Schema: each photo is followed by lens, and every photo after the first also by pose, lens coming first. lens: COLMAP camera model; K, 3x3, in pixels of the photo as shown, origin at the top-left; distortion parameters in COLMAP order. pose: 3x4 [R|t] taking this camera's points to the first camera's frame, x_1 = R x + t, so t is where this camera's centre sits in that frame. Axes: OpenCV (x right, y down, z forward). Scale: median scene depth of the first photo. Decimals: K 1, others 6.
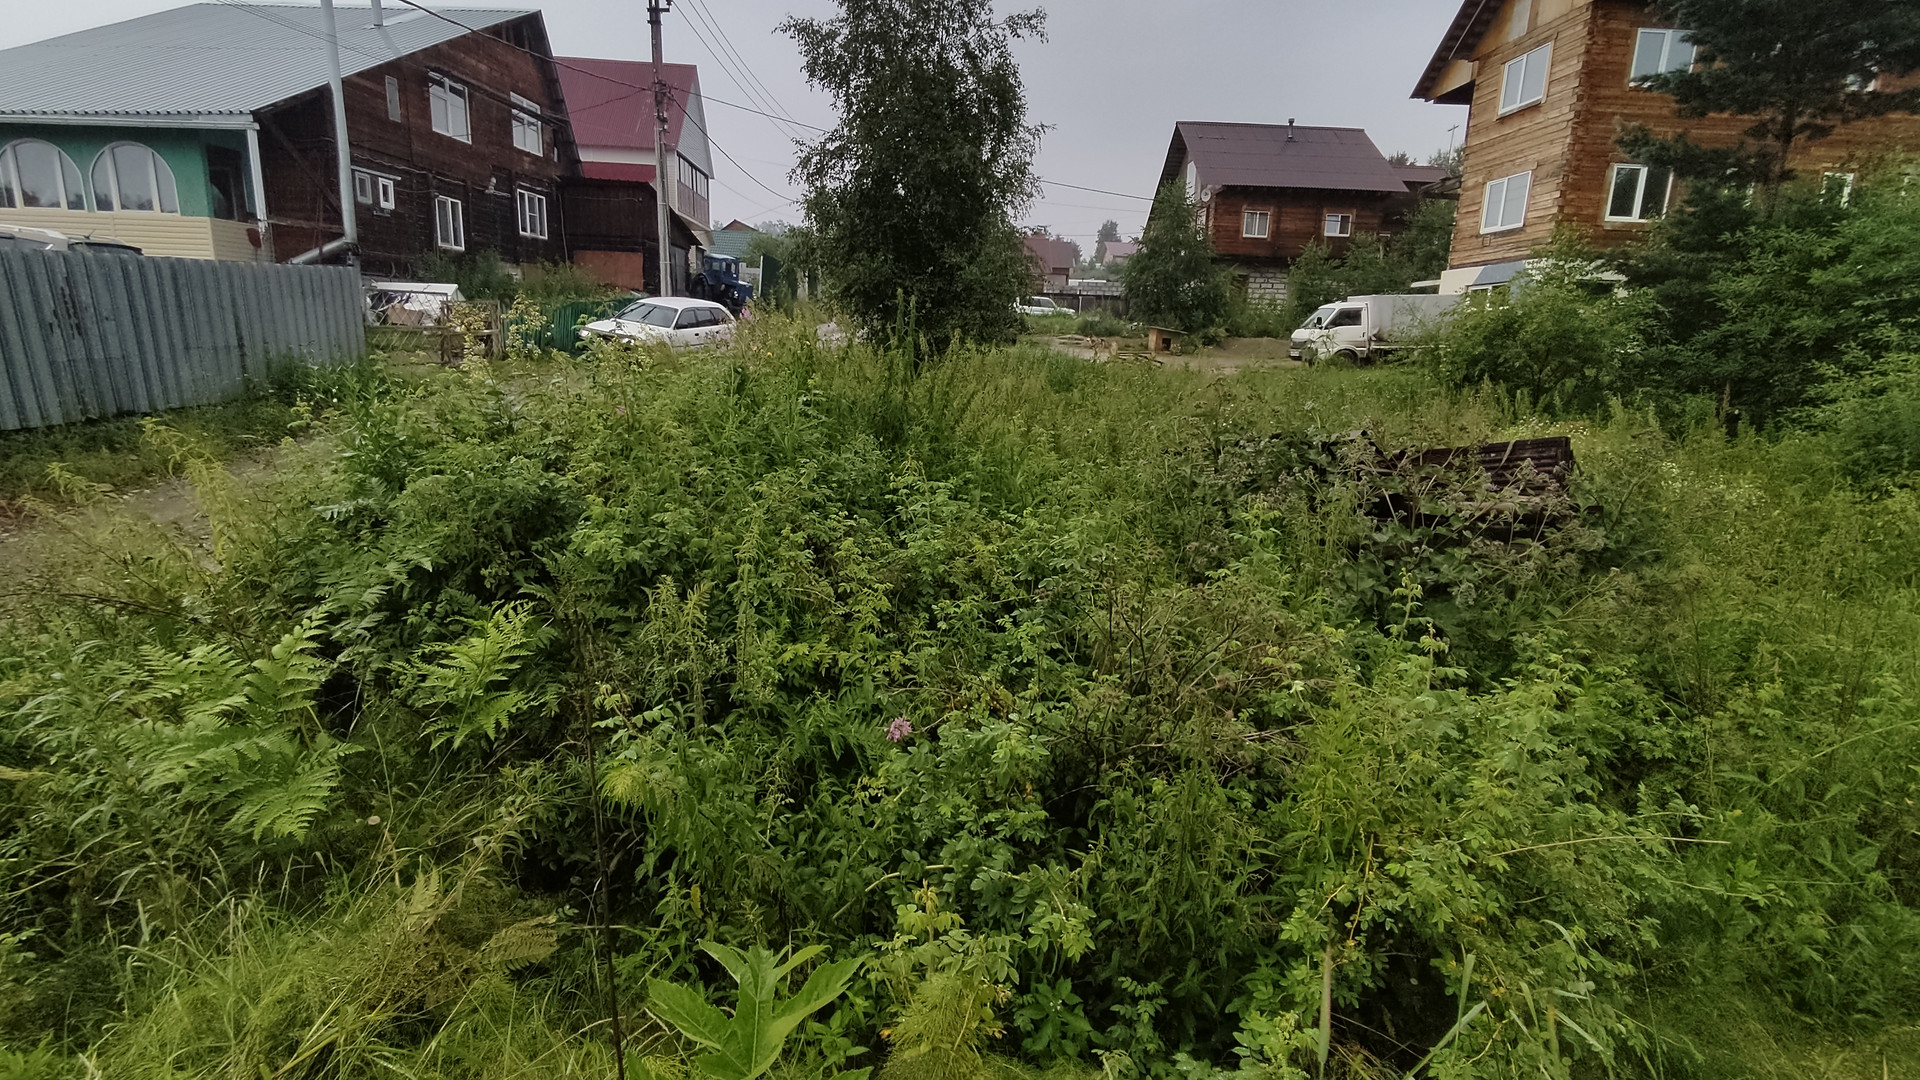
lens RADIAL K [[882.2, 0, 953.5], [0, 882.2, 528.4], [0, 0, 1]] dist [-0.002383, -0.000474]
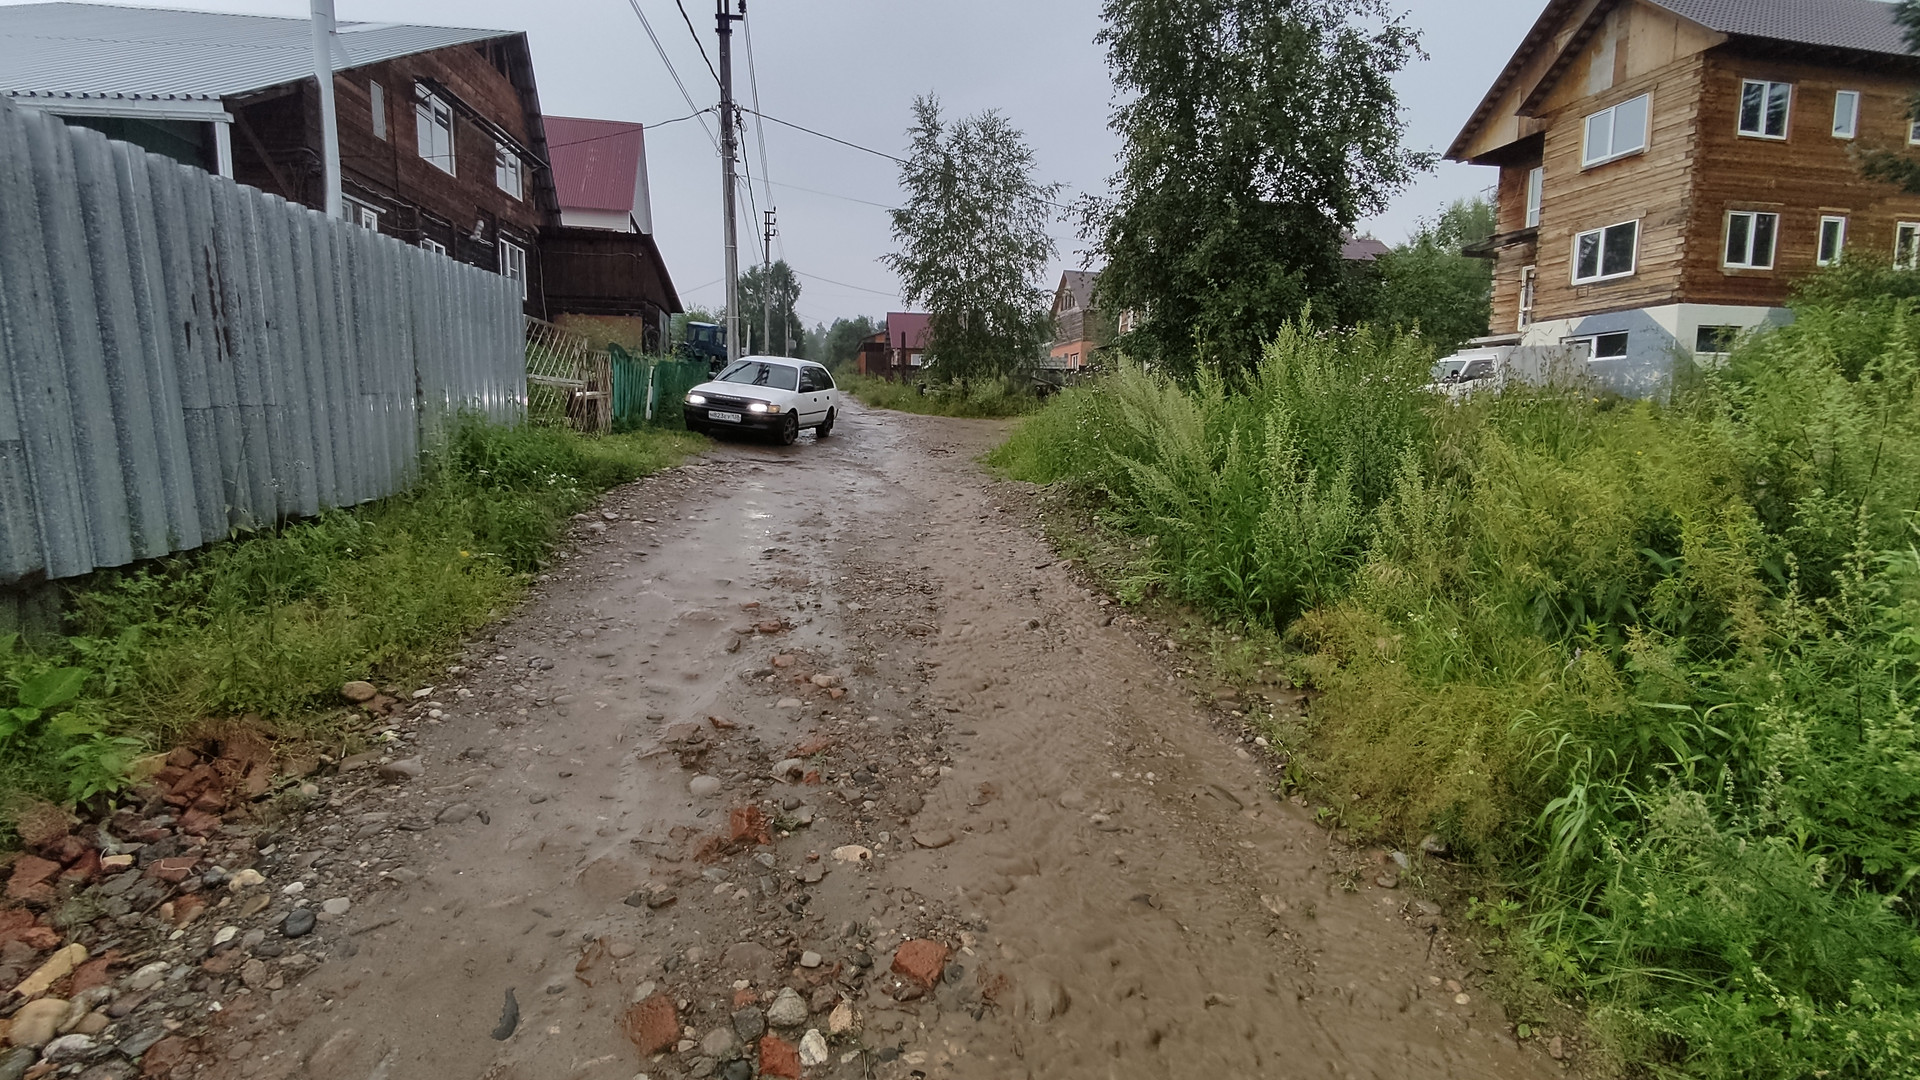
lens RADIAL K [[873.8, 0, 954.8], [0, 873.8, 534.0], [0, 0, 1]] dist [-0.001731, -0.000417]
pose [[0.985801, -0.046889, 0.161238, -0.279909], [0.060241, 0.995057, -0.078943, -0.026694], [-0.156739, 0.087535, 0.983753, 0.200265]]
